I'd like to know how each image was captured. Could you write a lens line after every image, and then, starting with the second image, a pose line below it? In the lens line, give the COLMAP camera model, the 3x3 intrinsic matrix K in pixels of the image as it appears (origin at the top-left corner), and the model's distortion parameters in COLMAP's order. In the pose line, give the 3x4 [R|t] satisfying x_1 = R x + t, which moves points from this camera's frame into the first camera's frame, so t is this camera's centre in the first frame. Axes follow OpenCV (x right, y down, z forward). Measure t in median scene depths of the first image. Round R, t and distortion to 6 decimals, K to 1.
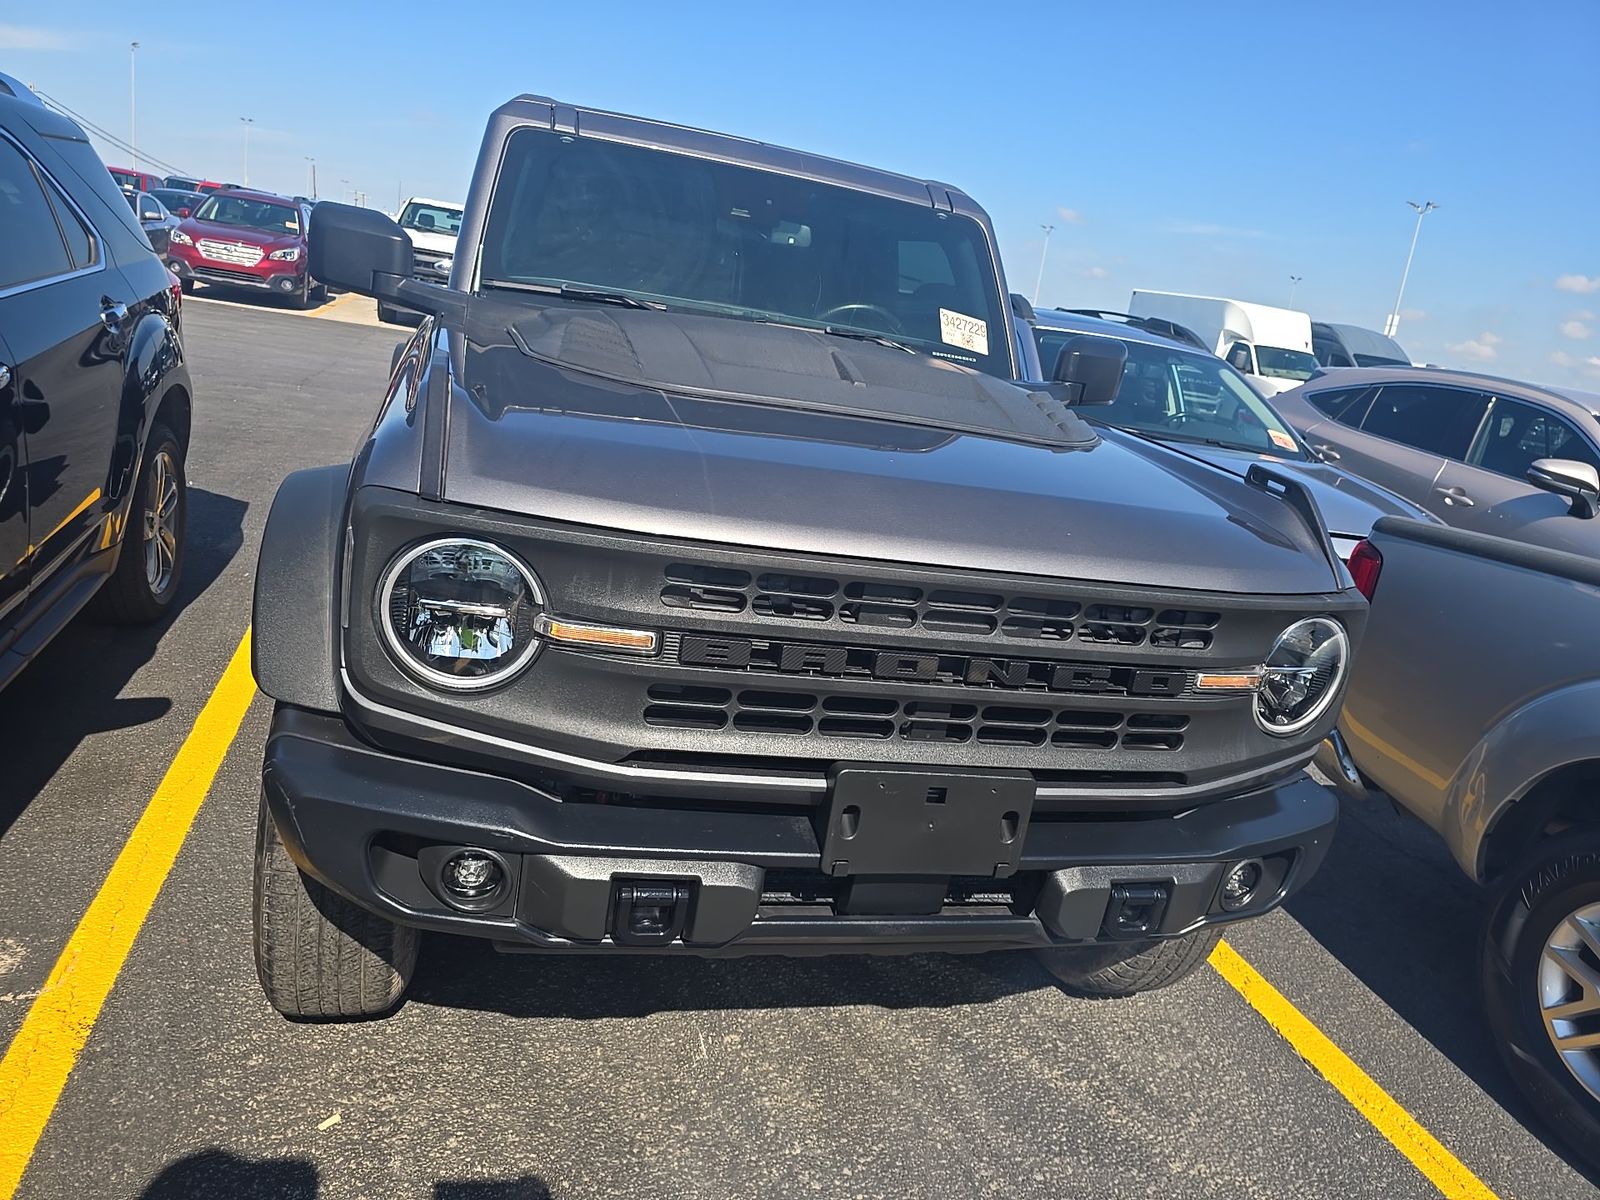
lens RADIAL K [[1091.8, 0, 800.0], [0, 1091.8, 600.0], [0, 0, 1]] dist [0.066334, -0.072357]
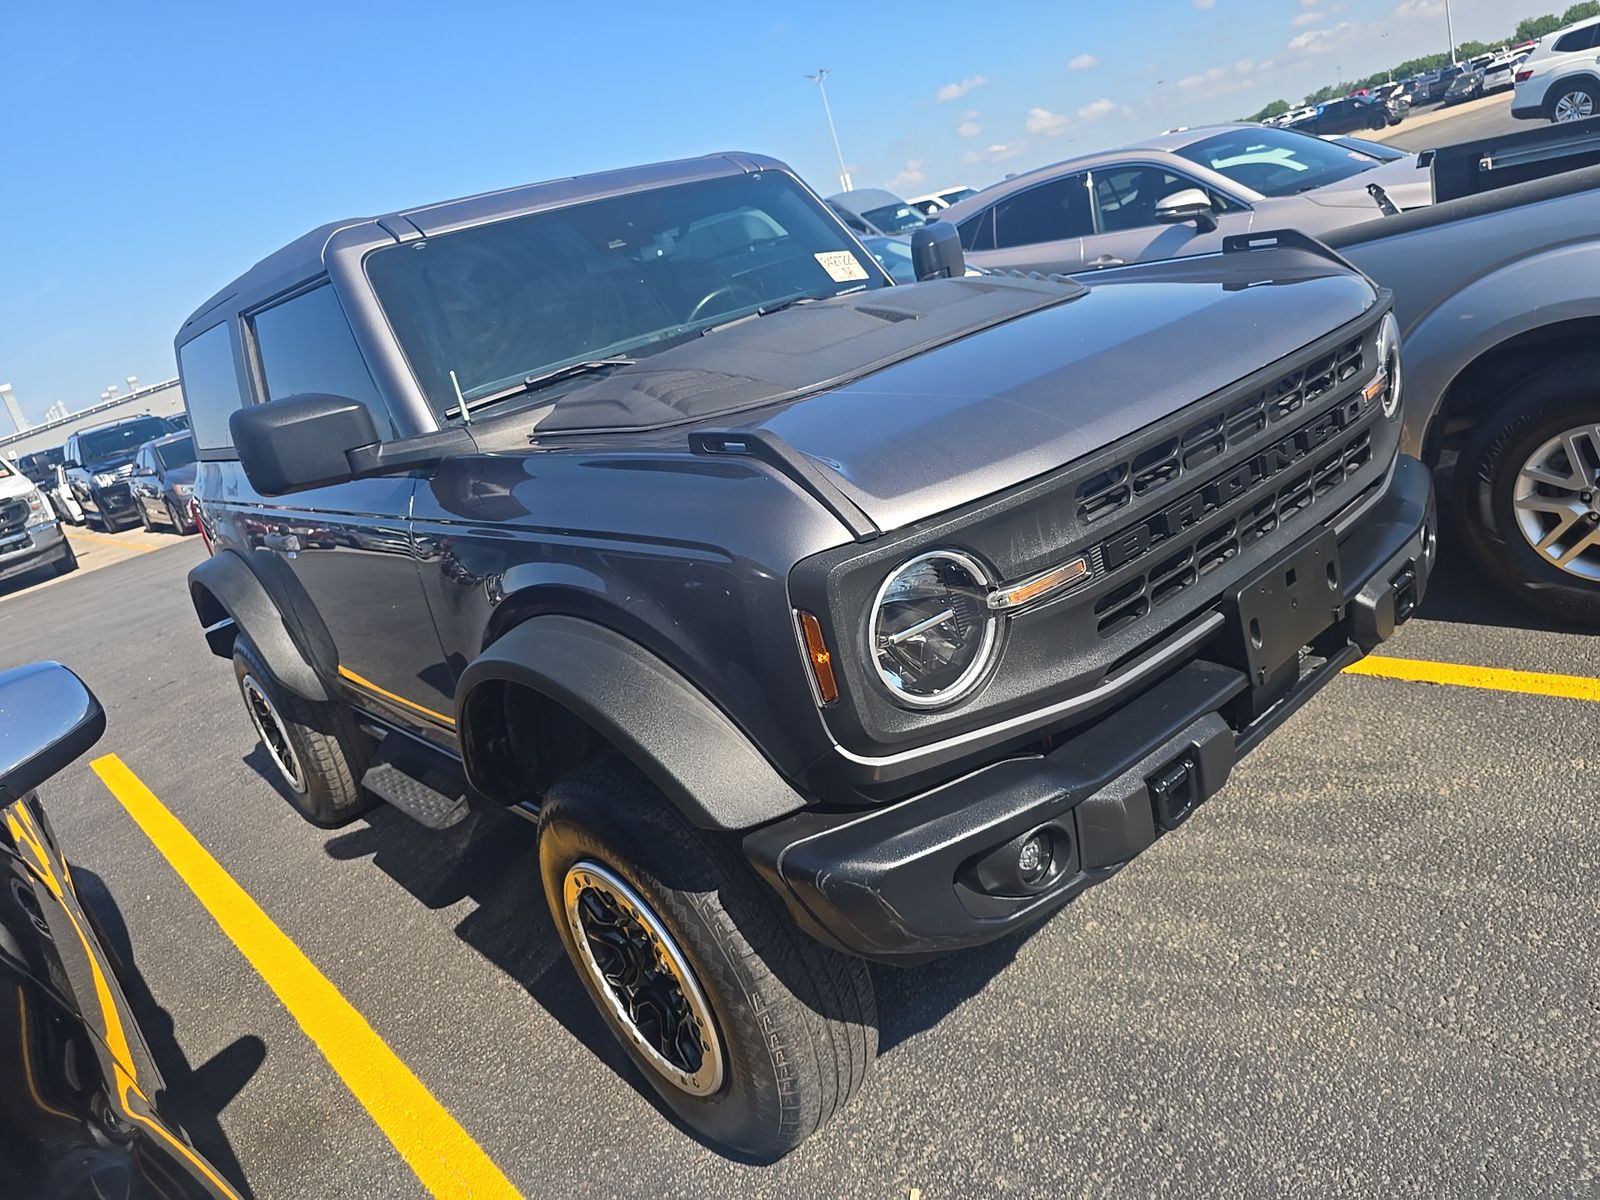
lens RADIAL K [[1092.2, 0, 800.0], [0, 1092.2, 600.0], [0, 0, 1]] dist [0.057458, -0.068359]
pose [[0.821012, -0.488216, 0.295948, -0.433787], [0.485710, 0.869745, 0.087345, -0.098935], [-0.300042, 0.072034, 0.951202, 0.053105]]
